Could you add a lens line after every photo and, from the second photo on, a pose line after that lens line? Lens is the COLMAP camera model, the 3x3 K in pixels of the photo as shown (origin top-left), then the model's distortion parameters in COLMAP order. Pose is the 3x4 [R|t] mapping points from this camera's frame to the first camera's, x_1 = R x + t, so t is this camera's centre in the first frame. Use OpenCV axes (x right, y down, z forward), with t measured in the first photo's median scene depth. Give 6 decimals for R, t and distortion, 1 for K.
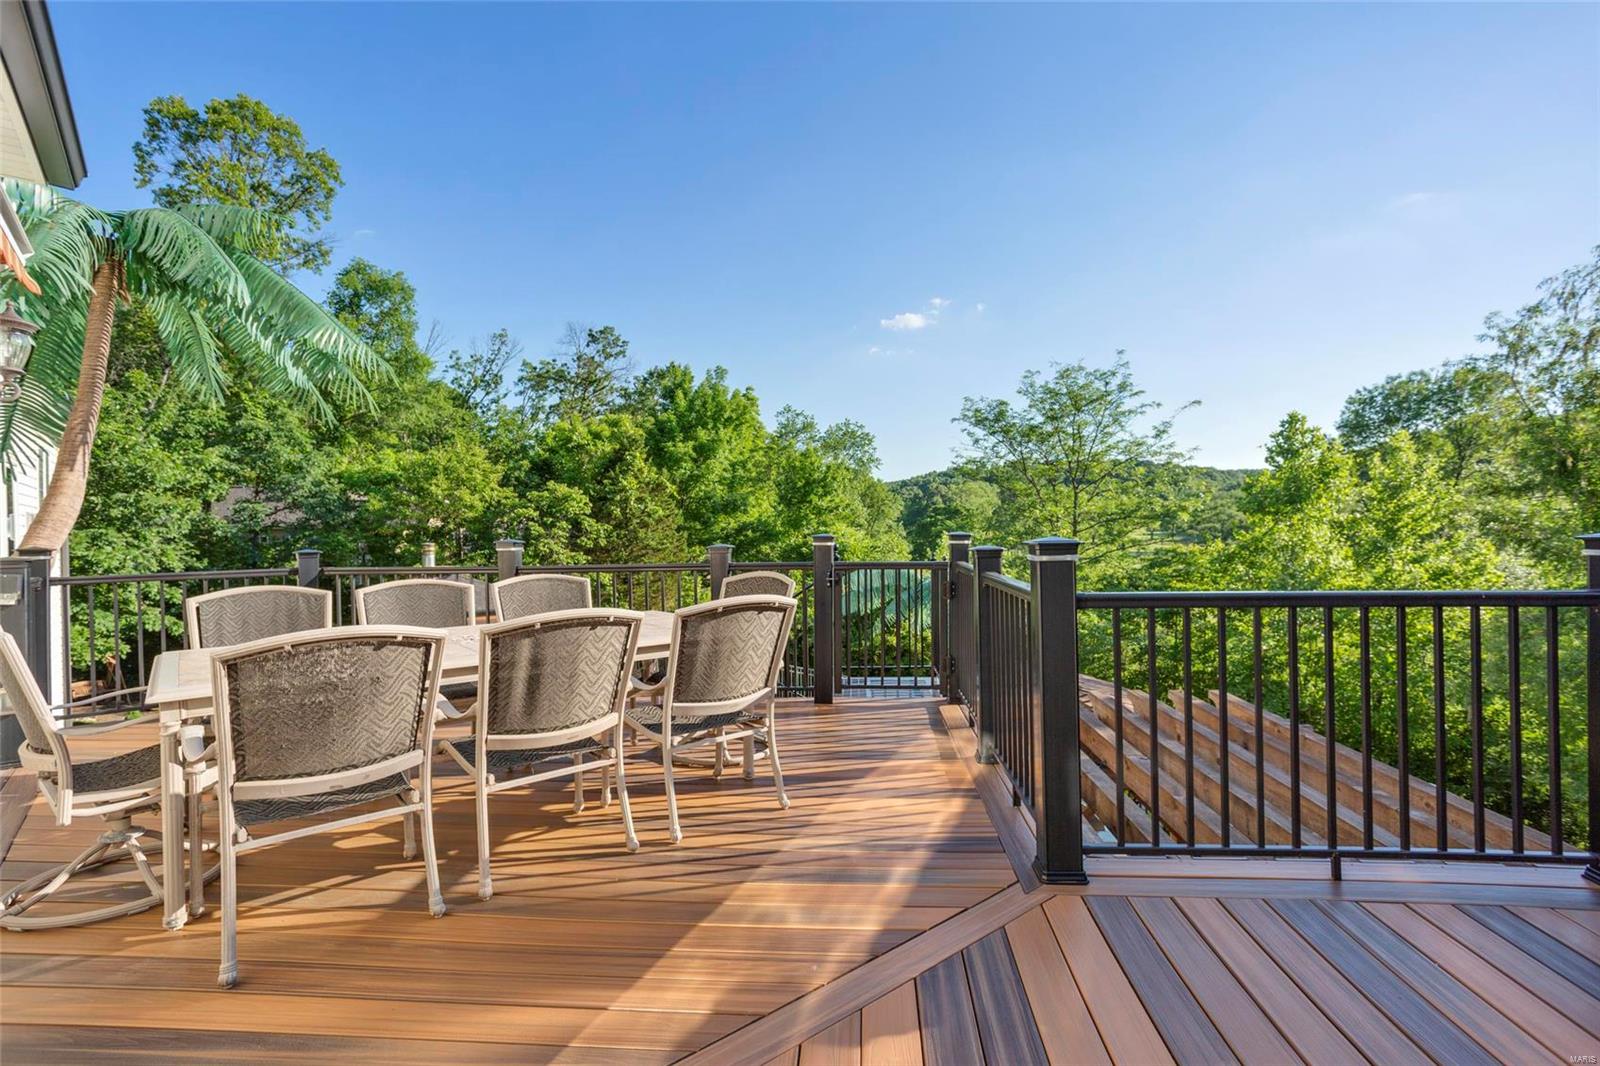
lens RADIAL K [[771.1, 0, 793.2], [0, 771.1, 526.0], [0, 0, 1]] dist [-0.046097, 0.028563]
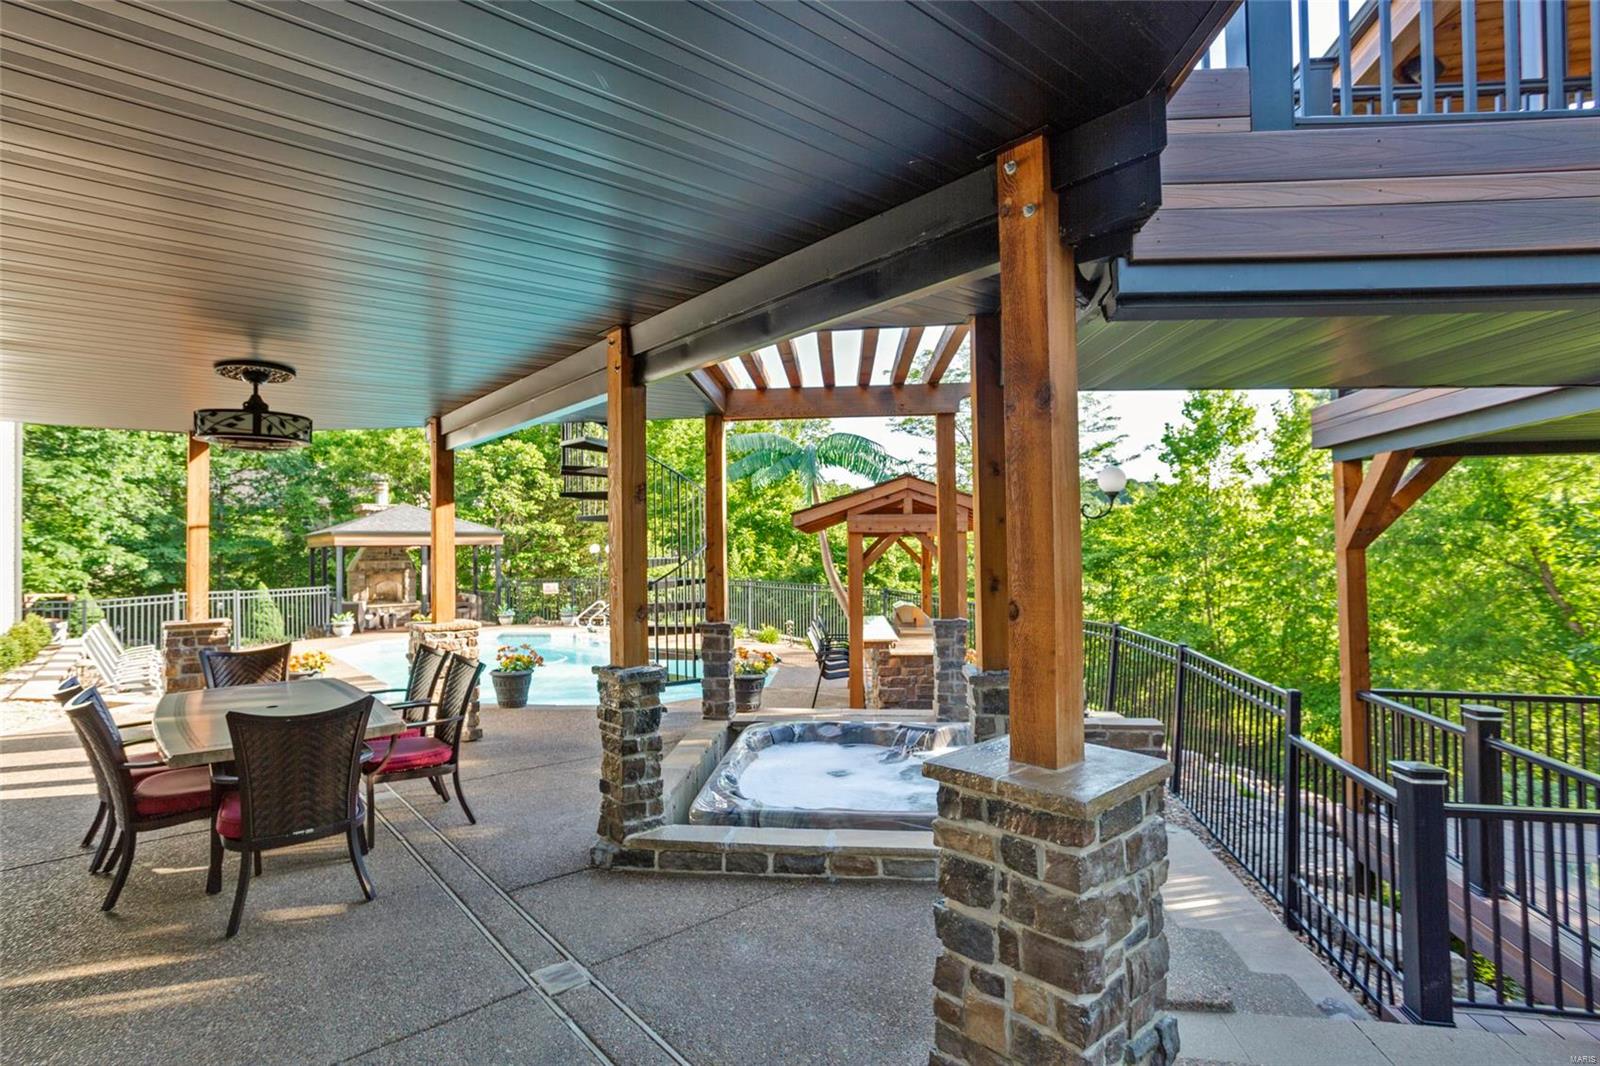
lens RADIAL K [[771.1, 0, 788.5], [0, 771.1, 526.0], [0, 0, 1]] dist [-0.046097, 0.028563]
pose [[0.999959, -0.000268, 0.009062, 0.060589], [0.000520, 0.999612, -0.027831, 0.094445], [-0.009051, 0.027835, 0.999572, -0.043190]]
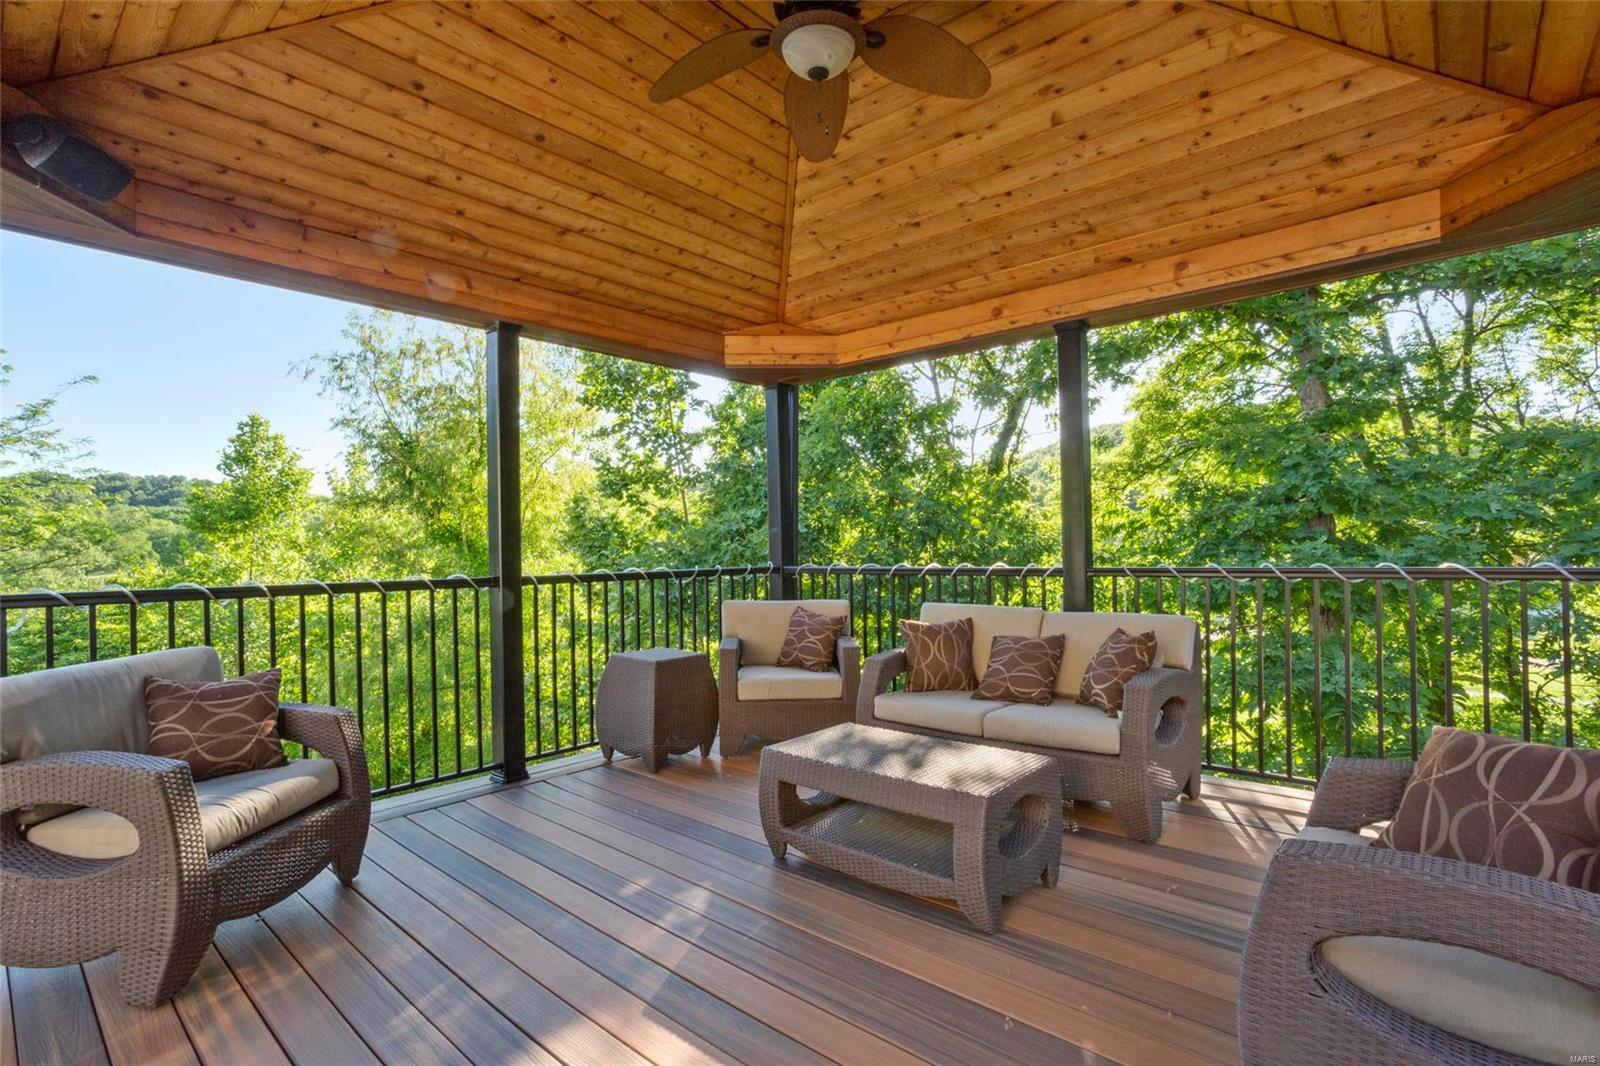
lens RADIAL K [[771.1, 0, 800.6], [0, 771.1, 546.0], [0, 0, 1]] dist [-0.046097, 0.028563]
pose [[0.489899, 0.001503, 0.871778, 0.201590], [0.009866, 0.999925, -0.007268, 0.010533], [-0.871723, 0.012162, 0.489847, 0.041030]]
